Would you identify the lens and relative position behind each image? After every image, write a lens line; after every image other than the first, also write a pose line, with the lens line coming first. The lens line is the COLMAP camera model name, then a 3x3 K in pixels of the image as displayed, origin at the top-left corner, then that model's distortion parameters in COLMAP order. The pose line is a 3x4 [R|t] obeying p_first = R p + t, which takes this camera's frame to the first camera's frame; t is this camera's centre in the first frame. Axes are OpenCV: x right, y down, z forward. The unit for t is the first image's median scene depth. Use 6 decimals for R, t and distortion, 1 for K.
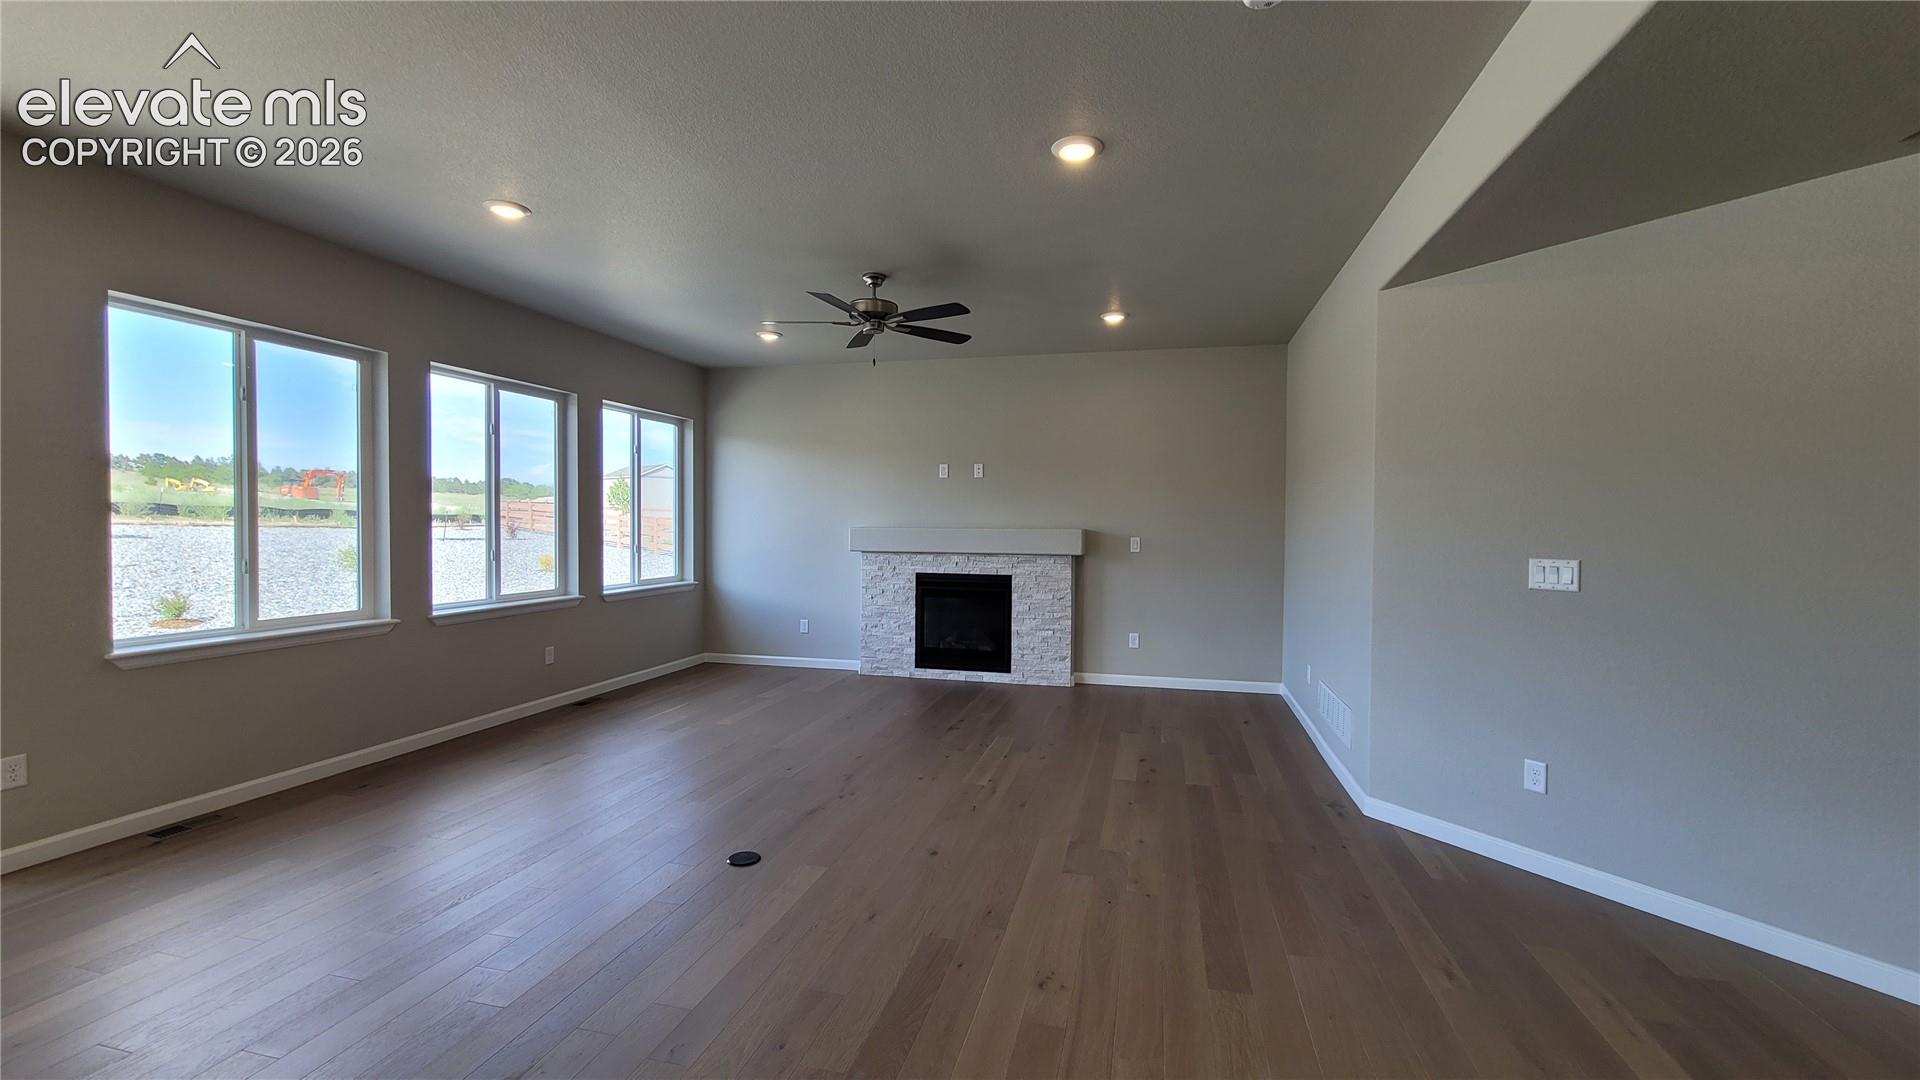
lens RADIAL K [[778.6, 0, 962.8], [0, 778.6, 540.3], [0, 0, 1]] dist [0.001669, -0.000071]
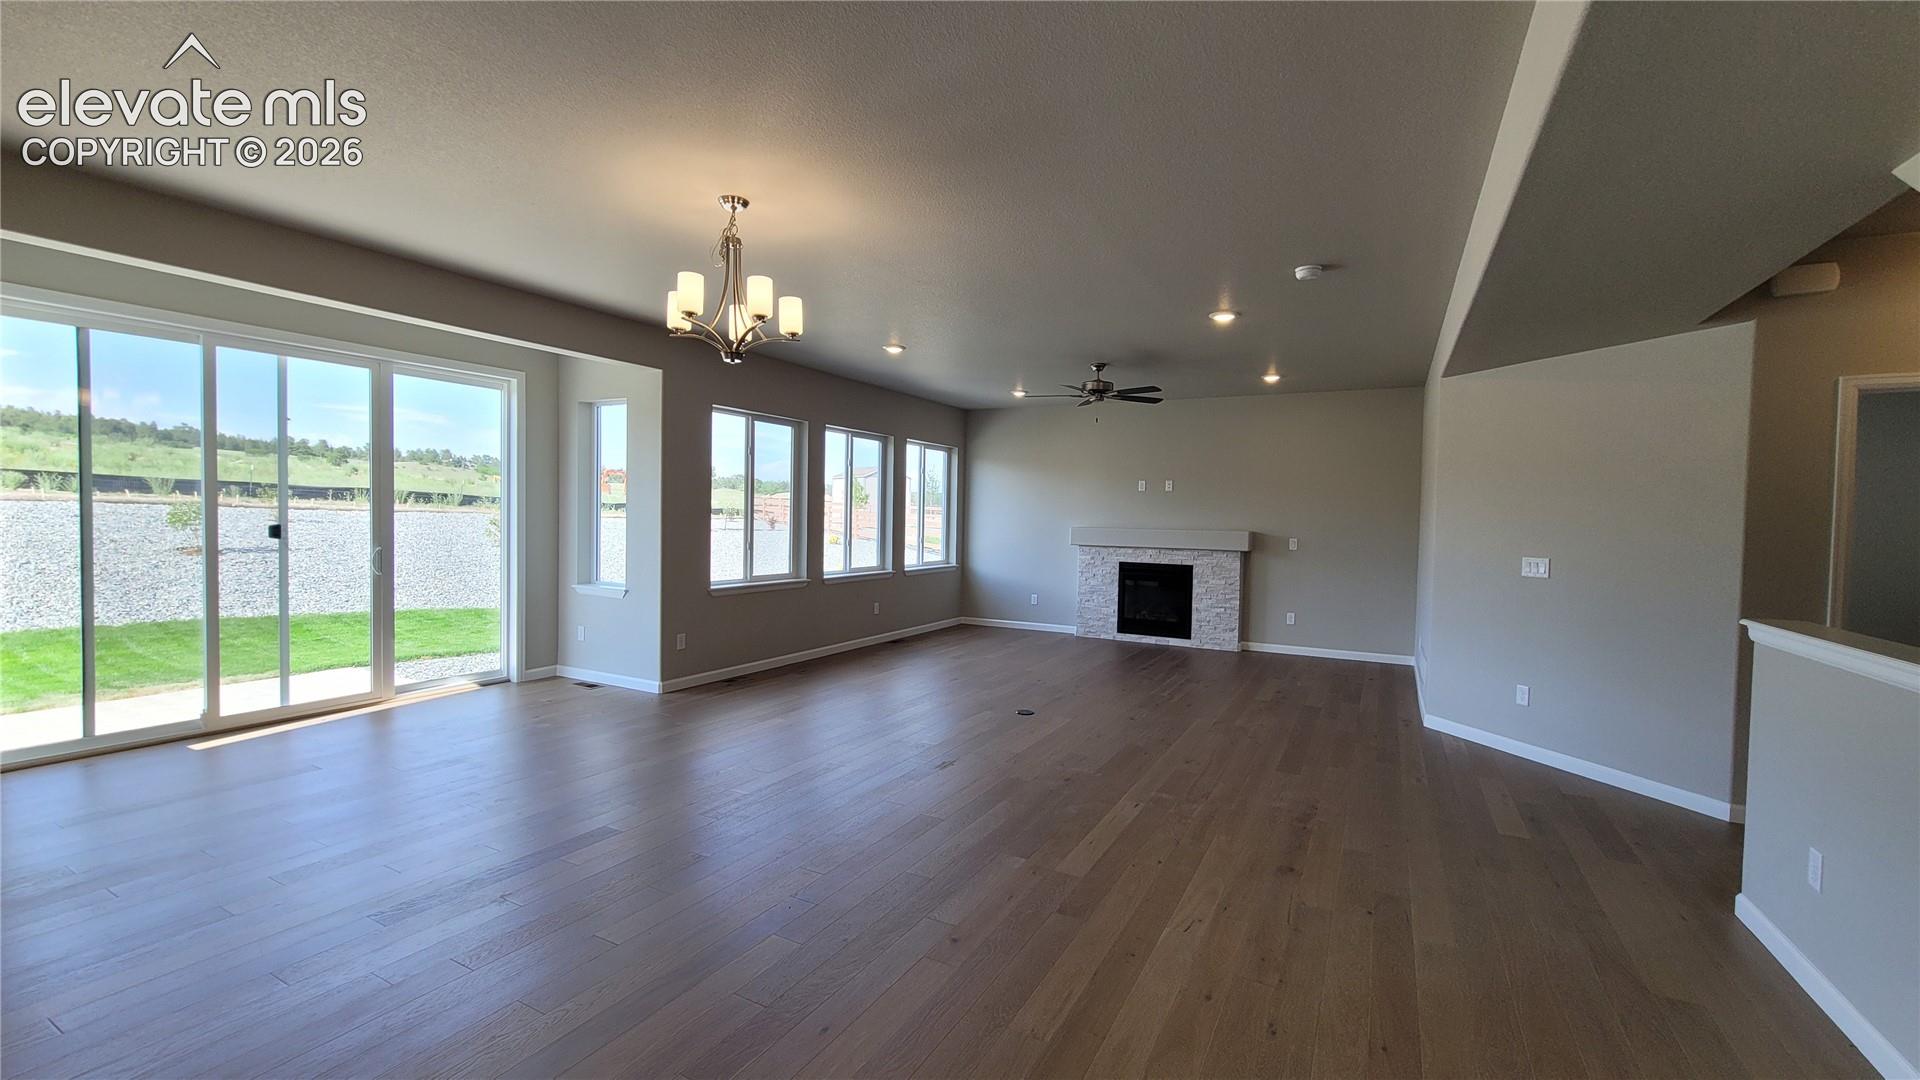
lens RADIAL K [[778.6, 0, 963.3], [0, 778.6, 540.9], [0, 0, 1]] dist [0.001669, -0.000071]
pose [[0.969295, 0.019722, -0.245110, 0.008370], [-0.018065, 0.999796, 0.009004, -0.001737], [0.245238, -0.004300, 0.969453, -0.407079]]
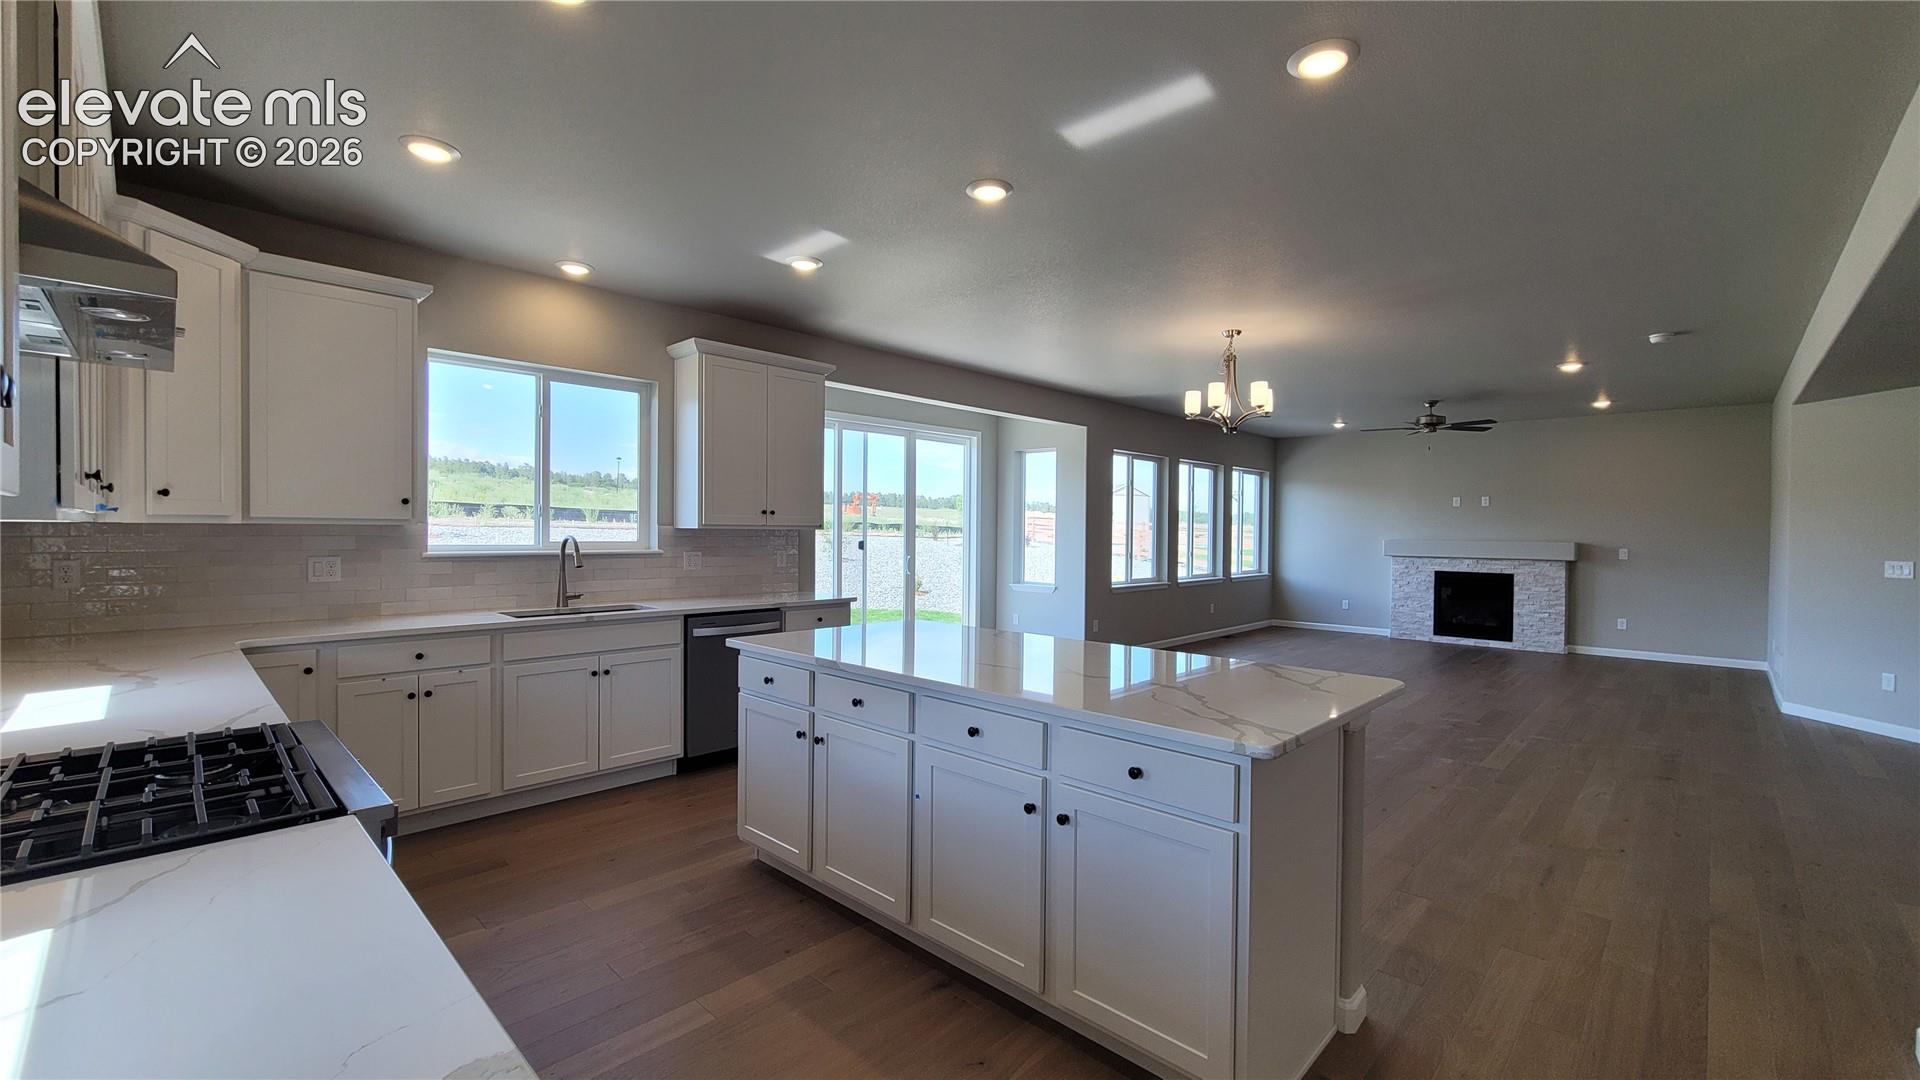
lens RADIAL K [[778.6, 0, 965.9], [0, 778.6, 541.2], [0, 0, 1]] dist [0.001669, -0.000071]
pose [[0.870322, 0.007754, -0.492421, -0.118585], [-0.013555, 0.999874, -0.008213, 0.010424], [0.492296, 0.013823, 0.870318, -0.817423]]
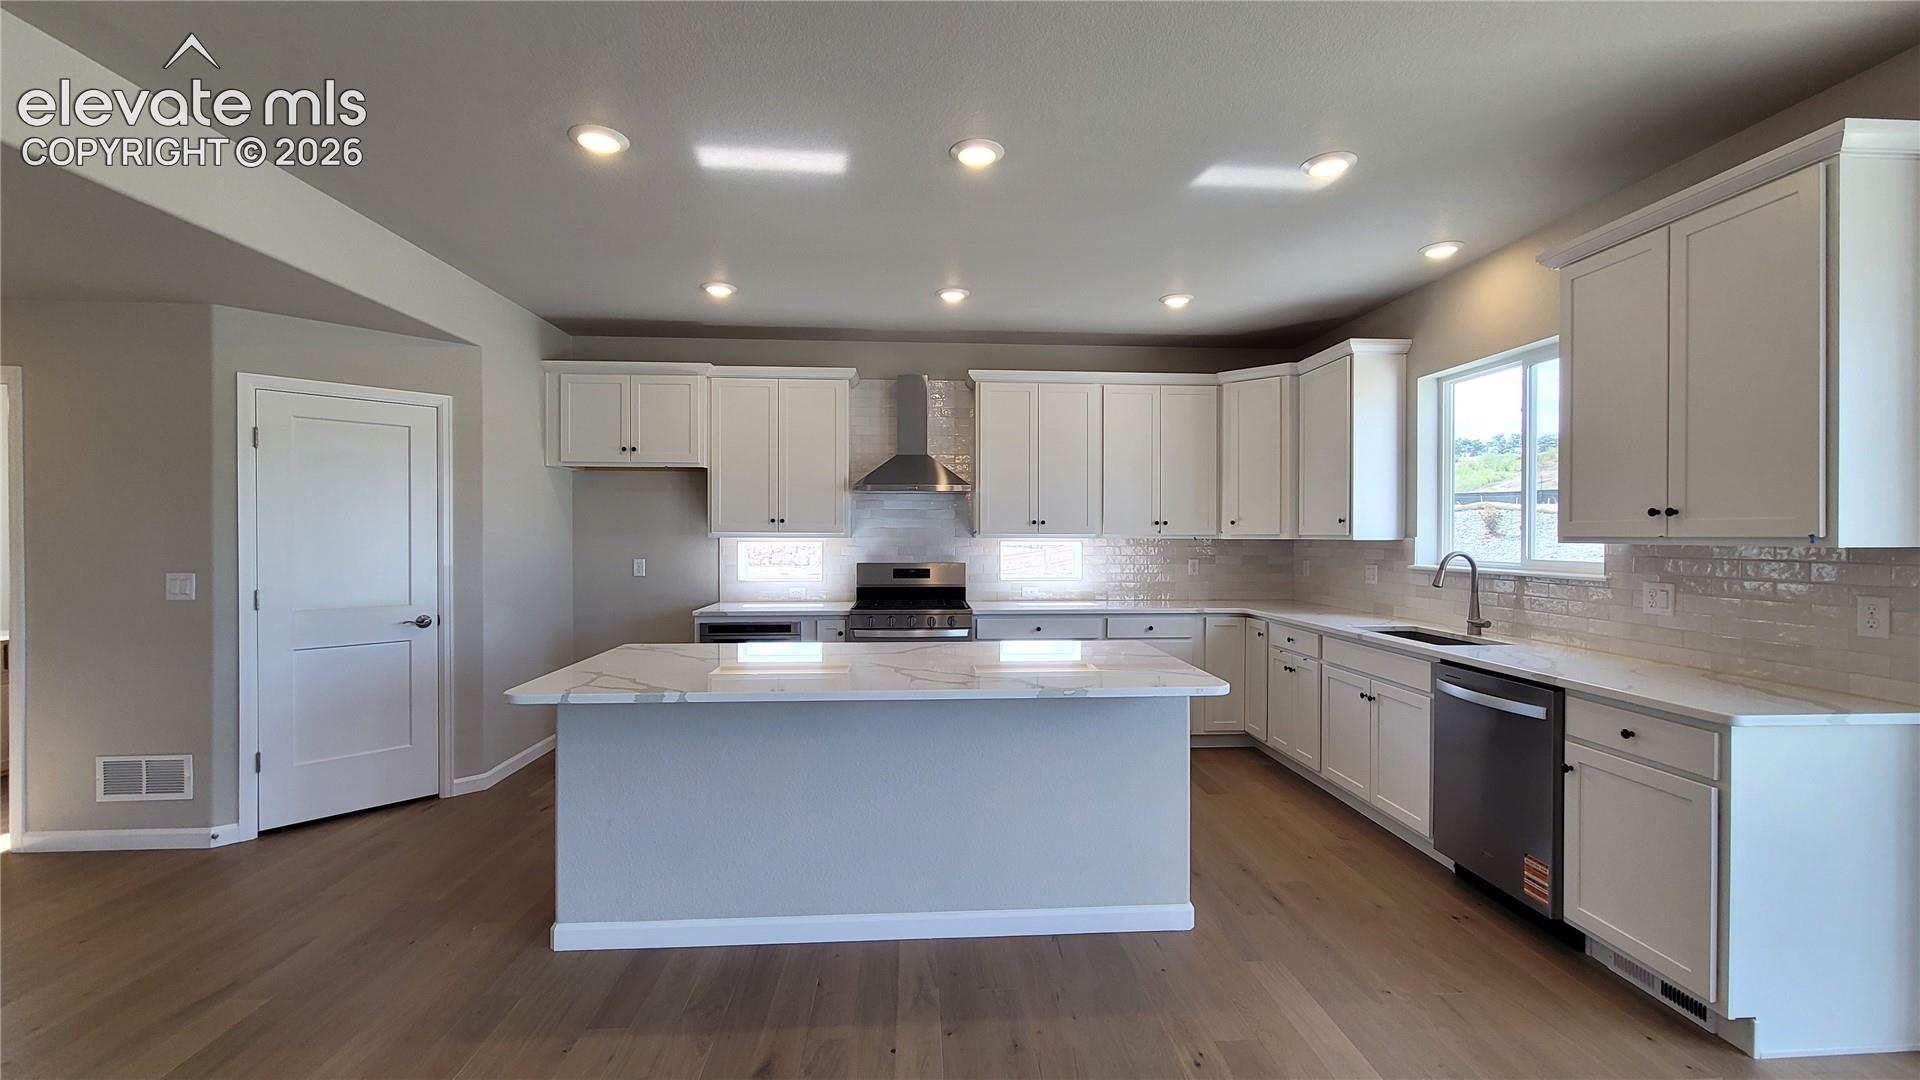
lens RADIAL K [[778.6, 0, 969.9], [0, 778.6, 541.1], [0, 0, 1]] dist [0.001669, -0.000071]
pose [[-0.949958, -0.001239, -0.312375, -0.217857], [-0.010363, 0.999567, 0.027551, -0.016569], [0.312205, 0.029410, -0.949559, 0.080132]]
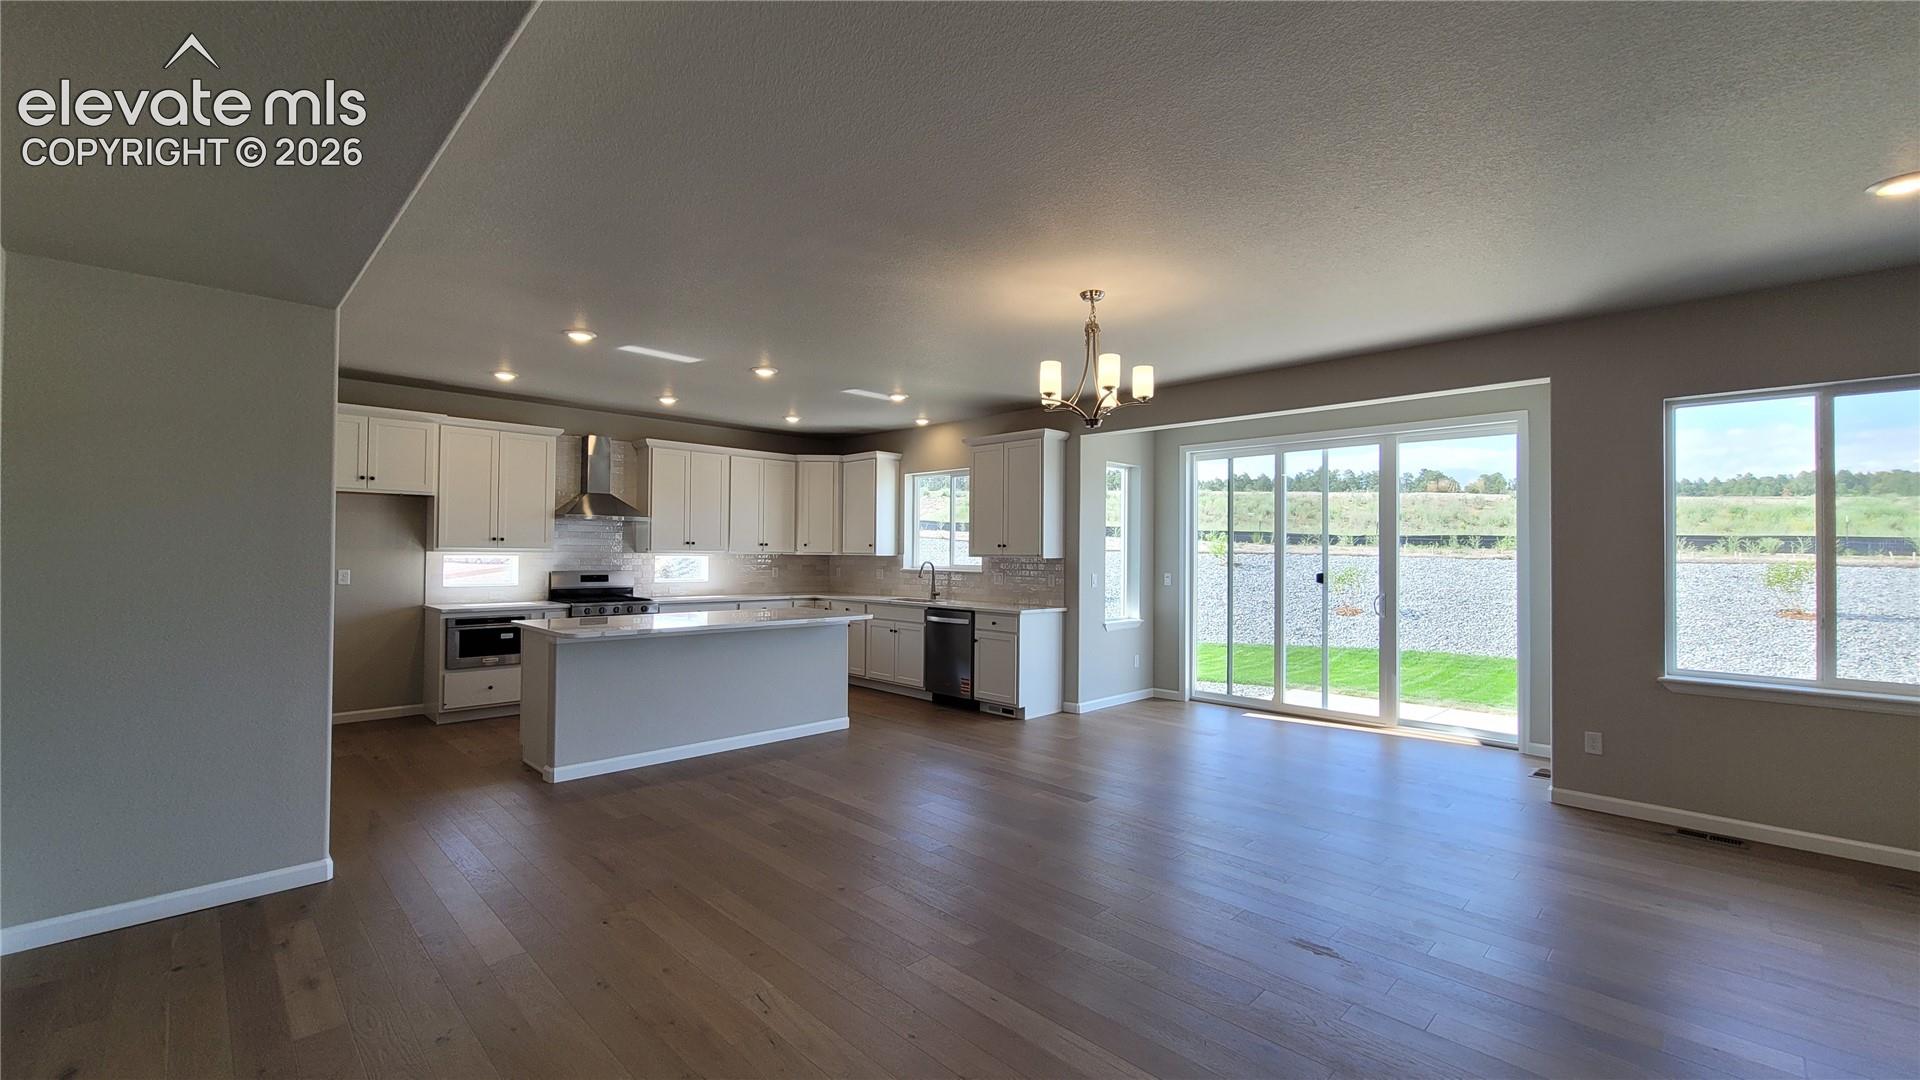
lens RADIAL K [[778.6, 0, 965.6], [0, 778.6, 547.5], [0, 0, 1]] dist [0.001669, -0.000071]
pose [[-0.510768, -0.013191, -0.859617, 0.329322], [-0.028252, 0.999600, 0.001448, -0.022102], [0.859254, 0.025026, -0.510936, 0.348468]]
